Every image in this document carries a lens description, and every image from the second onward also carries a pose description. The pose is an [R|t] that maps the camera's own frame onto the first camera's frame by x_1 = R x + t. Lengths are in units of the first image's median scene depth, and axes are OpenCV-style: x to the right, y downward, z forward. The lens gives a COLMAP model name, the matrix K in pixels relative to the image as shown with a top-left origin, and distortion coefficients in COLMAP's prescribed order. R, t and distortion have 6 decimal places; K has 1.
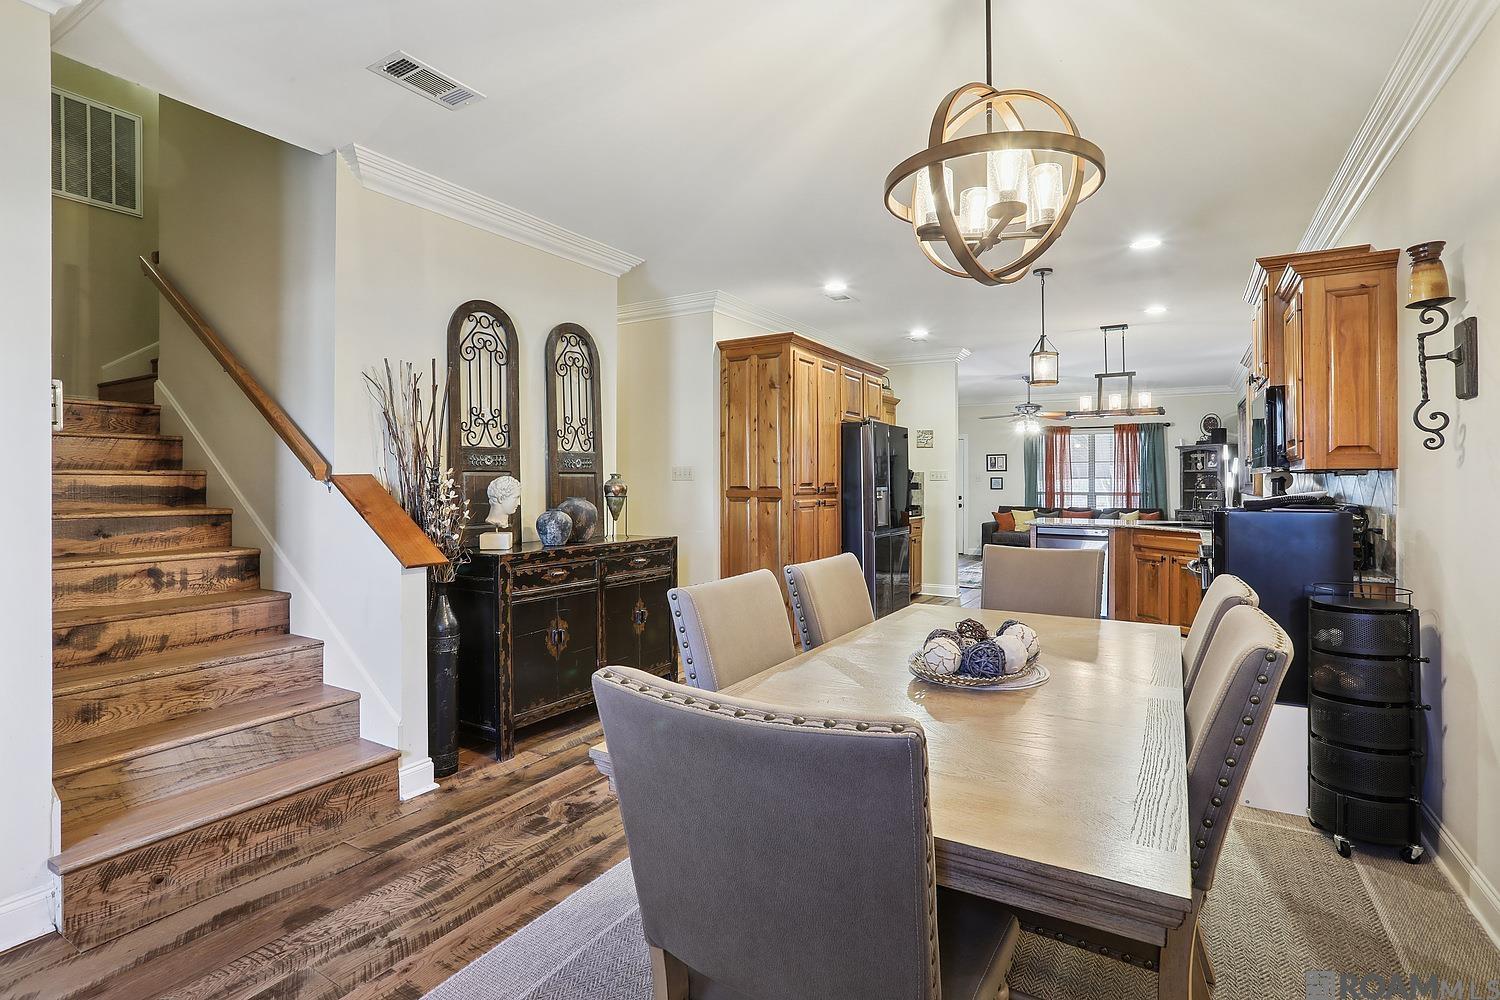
lens RADIAL K [[733.6, 0, 752.2], [0, 733.6, 484.7], [0, 0, 1]] dist [-0.049824, 0.022832]
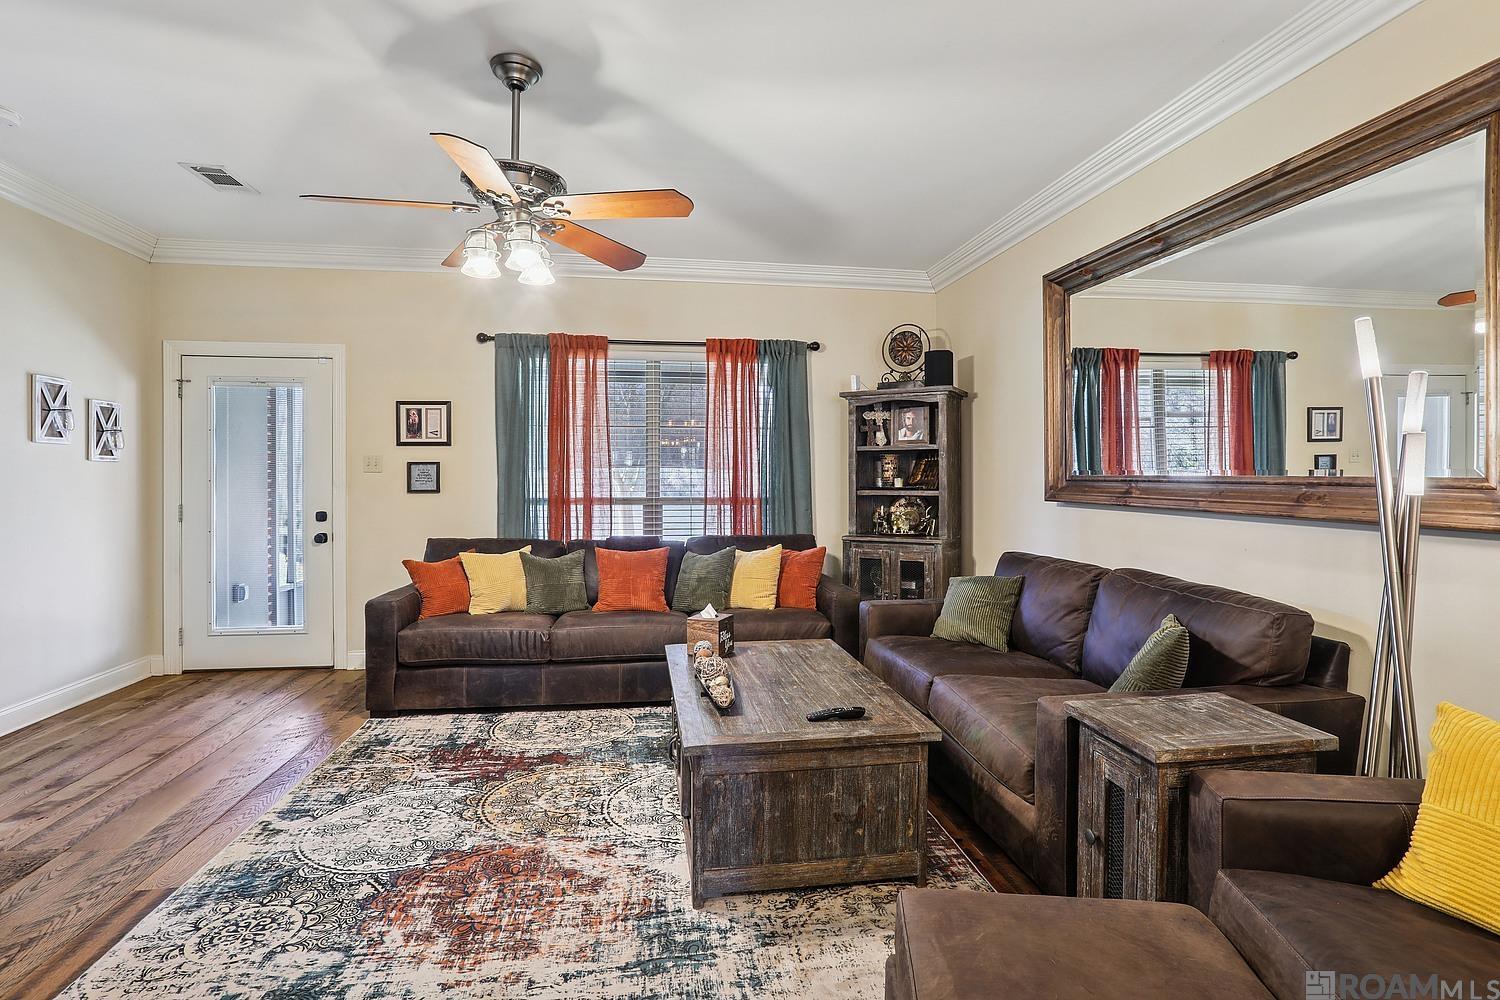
lens RADIAL K [[733.6, 0, 751.8], [0, 733.6, 477.1], [0, 0, 1]] dist [-0.049824, 0.022832]
pose [[0.769589, -0.002470, 0.638534, 0.245289], [0.002783, 0.999996, 0.000514, -0.001855], [-0.638533, 0.001381, 0.769593, 0.653640]]
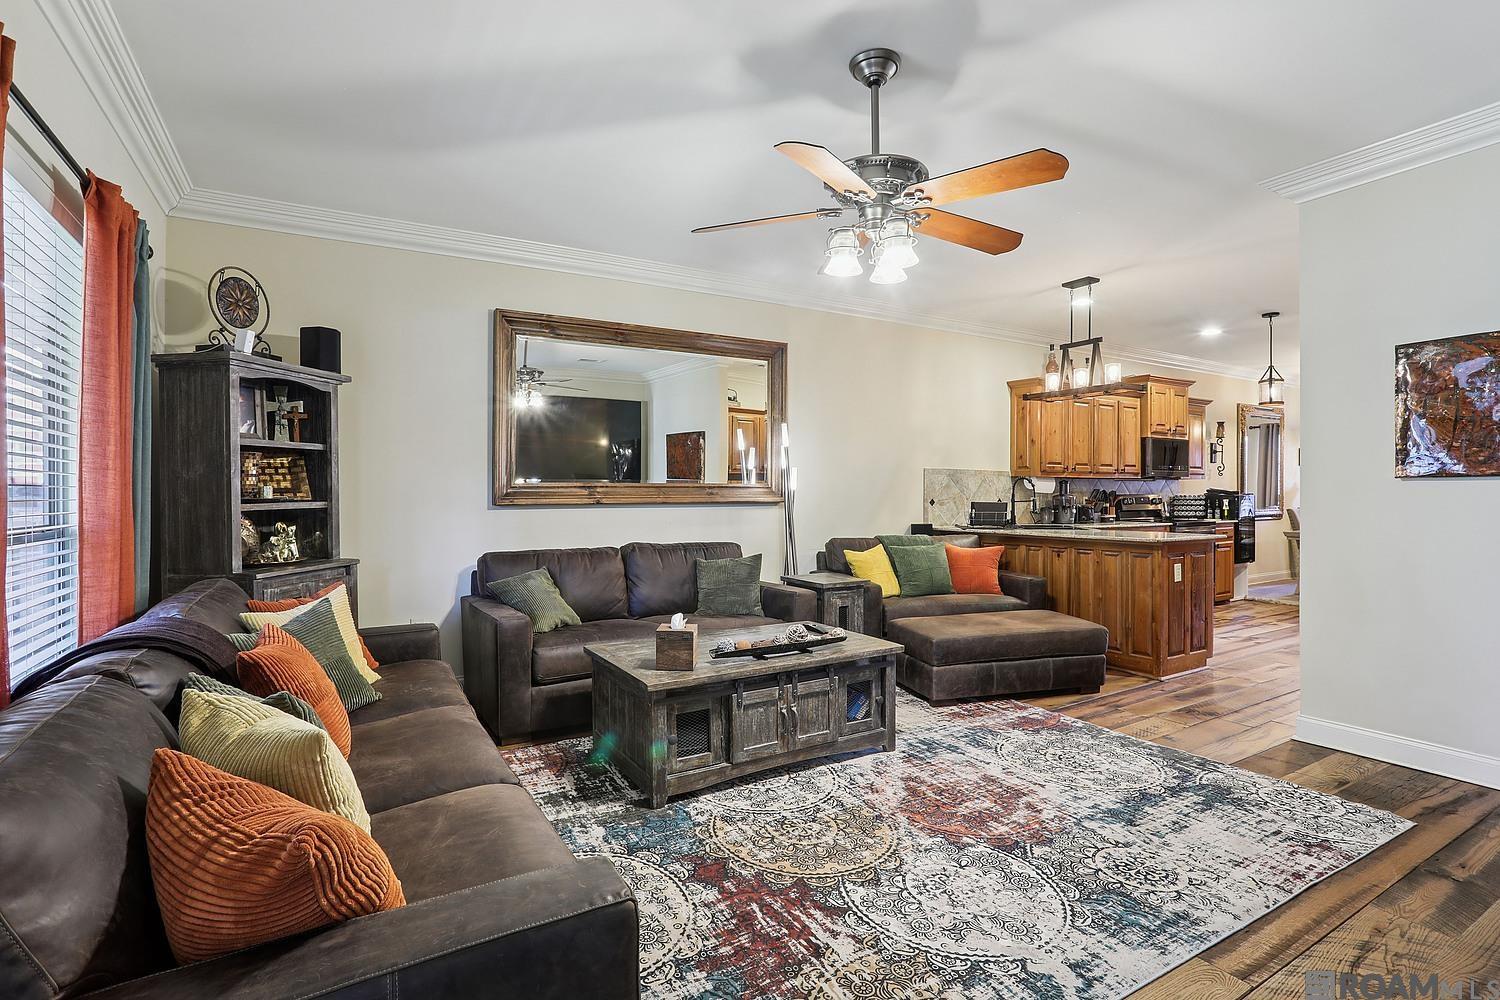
lens RADIAL K [[733.6, 0, 751.4], [0, 733.6, 491.1], [0, 0, 1]] dist [-0.049824, 0.022832]
pose [[-0.879708, 0.000687, 0.475514, 0.260947], [0.003476, 0.999982, 0.004986, 0.000496], [-0.475501, 0.006040, -0.879694, 1.086773]]
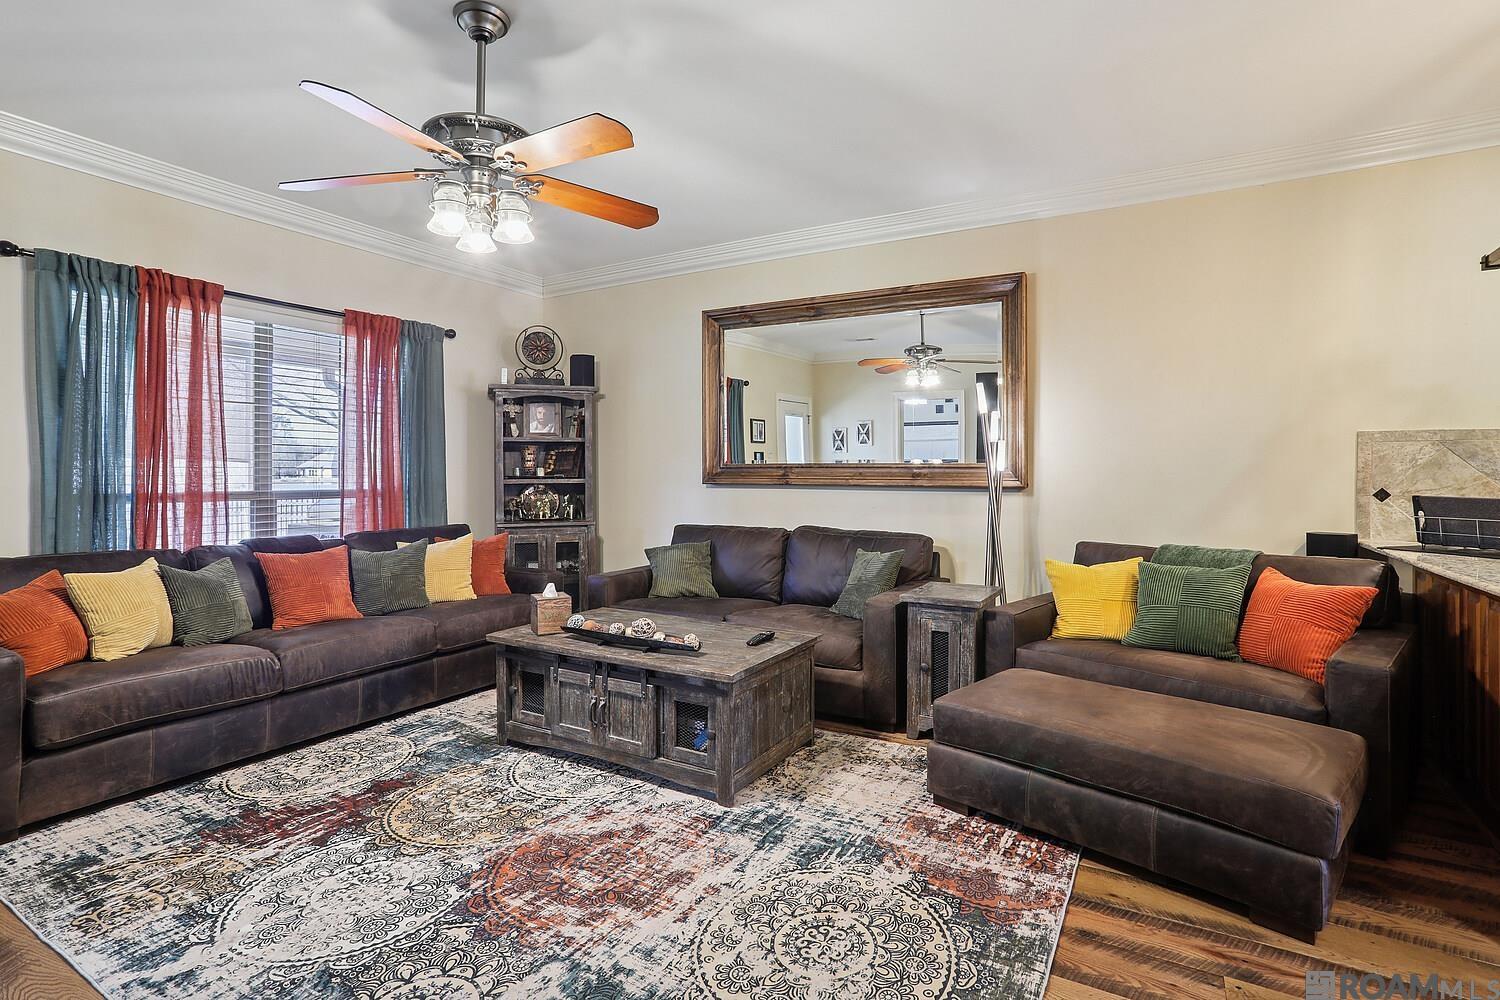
lens RADIAL K [[733.6, 0, 748.5], [0, 733.6, 479.4], [0, 0, 1]] dist [-0.049824, 0.022832]
pose [[-0.008770, -0.012489, 0.999884, 0.124358], [0.005023, 0.999909, 0.012533, 0.001398], [-0.999949, 0.005132, -0.008707, 0.798143]]
